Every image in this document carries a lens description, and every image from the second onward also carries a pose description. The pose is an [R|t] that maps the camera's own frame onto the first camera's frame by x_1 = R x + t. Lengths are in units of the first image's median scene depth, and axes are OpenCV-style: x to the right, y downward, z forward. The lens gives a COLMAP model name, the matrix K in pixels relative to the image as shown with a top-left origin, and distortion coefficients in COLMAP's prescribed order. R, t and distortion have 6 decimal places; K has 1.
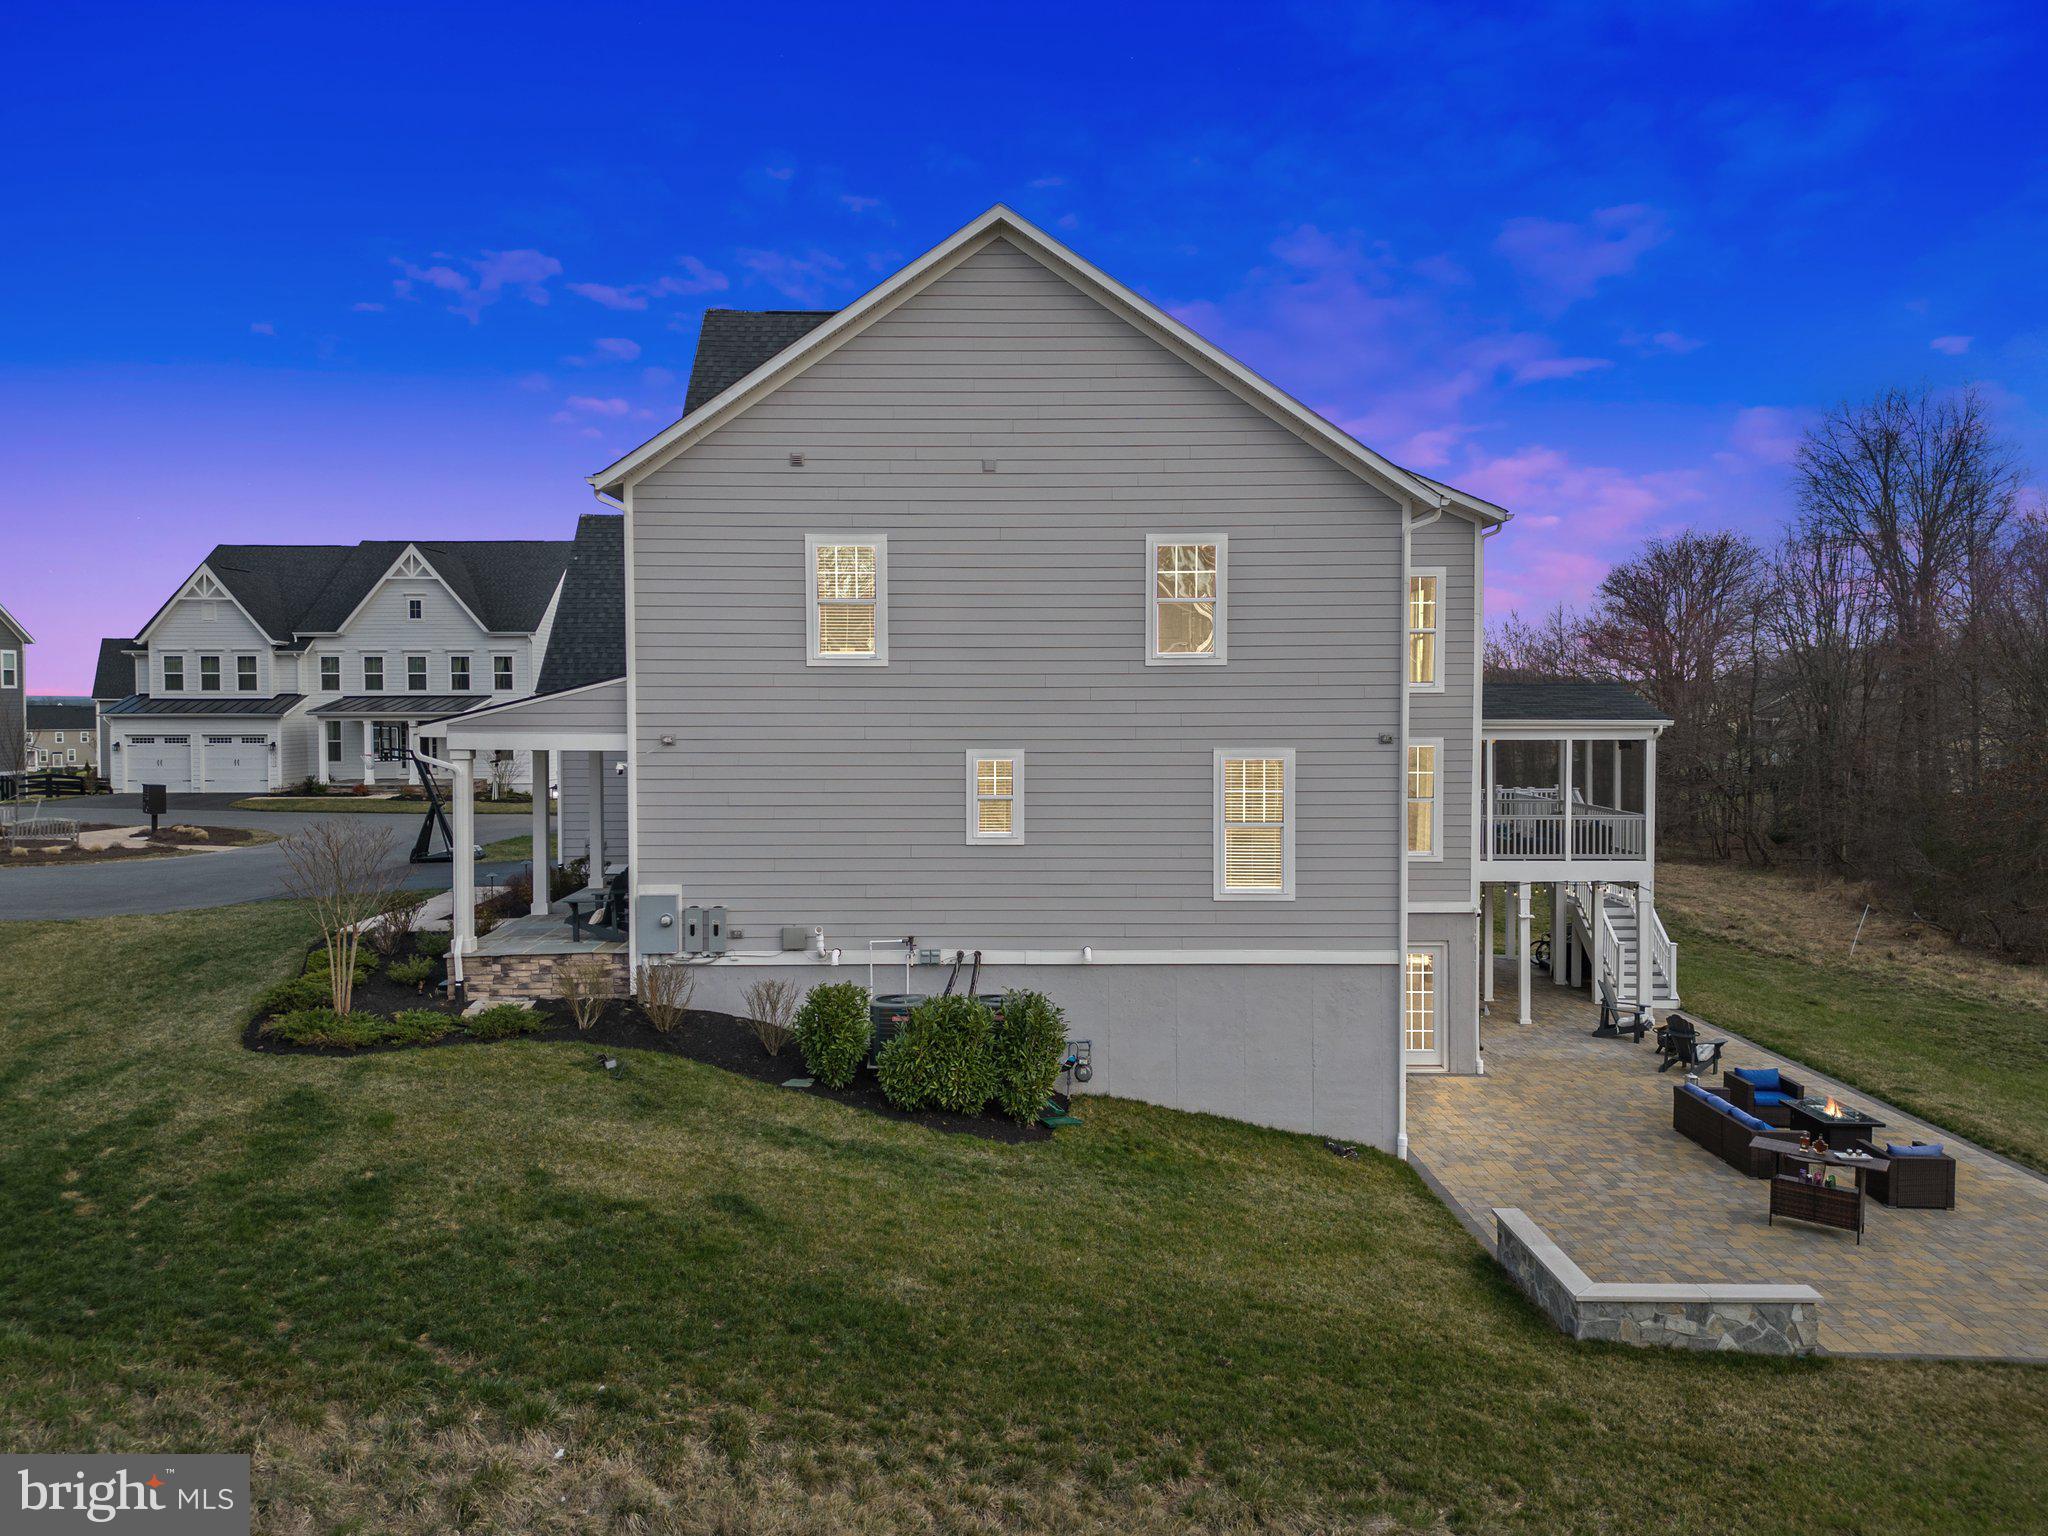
lens RADIAL K [[1416.5, 0, 1019.0], [0, 1416.5, 742.0], [0, 0, 1]] dist [0.086762, -0.079444]
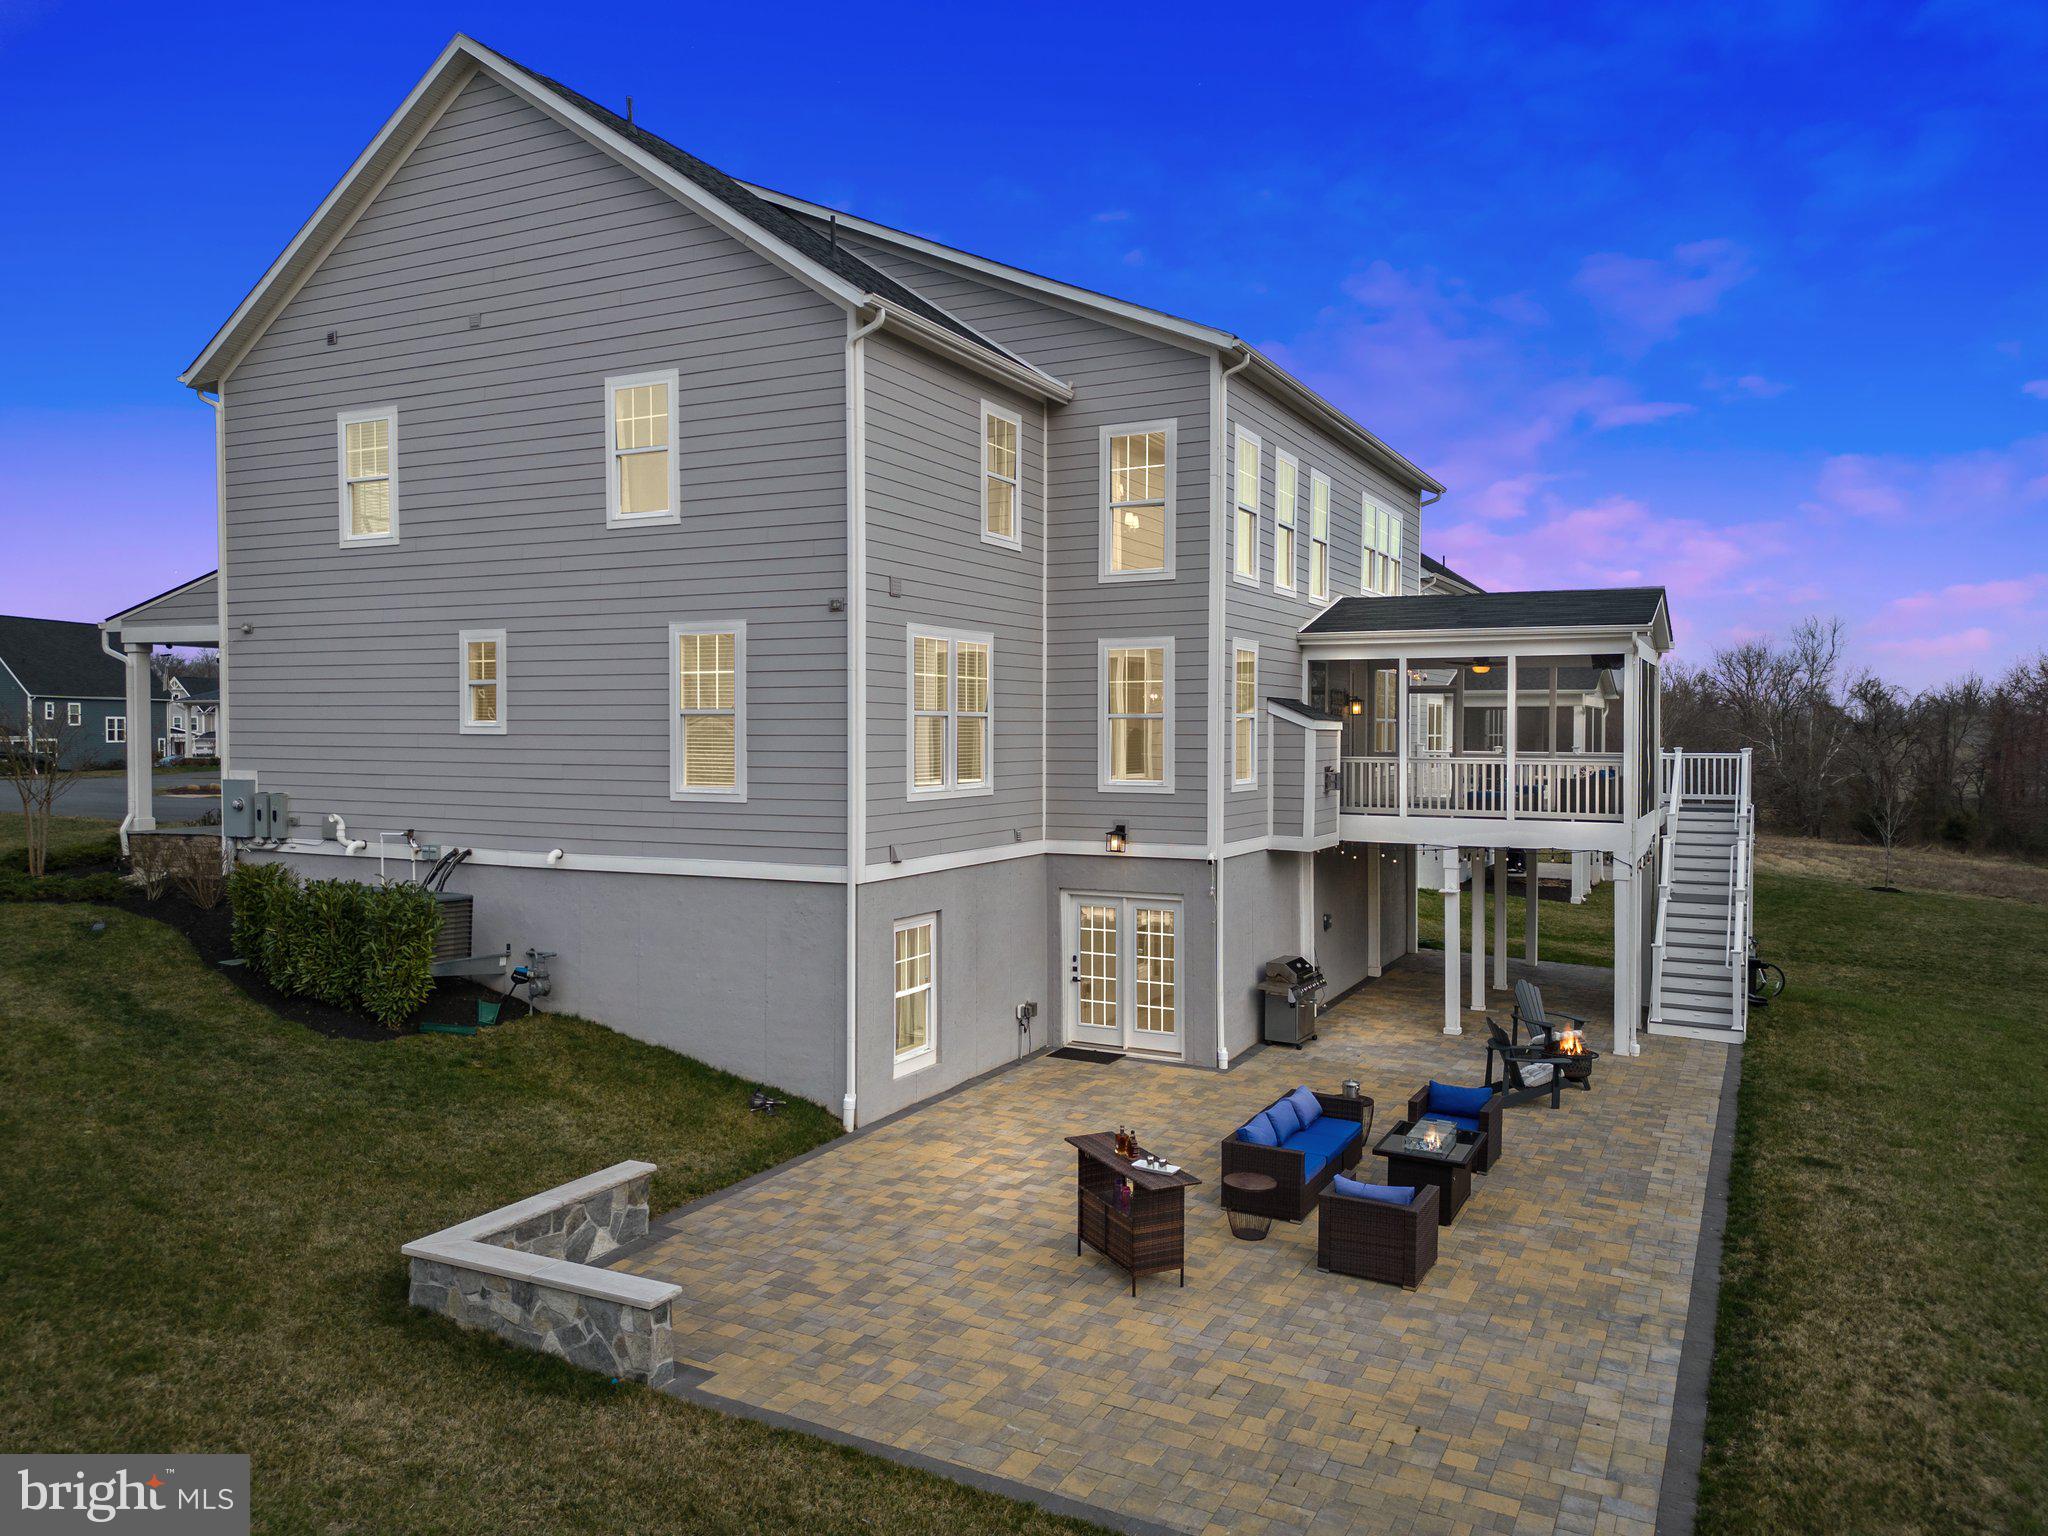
lens RADIAL K [[1431.2, 0, 1034.6], [0, 1431.2, 755.3], [0, 0, 1]] dist [0.079370, -0.067513]
pose [[0.893547, 0.013167, -0.448777, 0.727841], [-0.018233, 0.999809, -0.006969, 0.086995], [0.448600, 0.014409, 0.893617, 0.323504]]
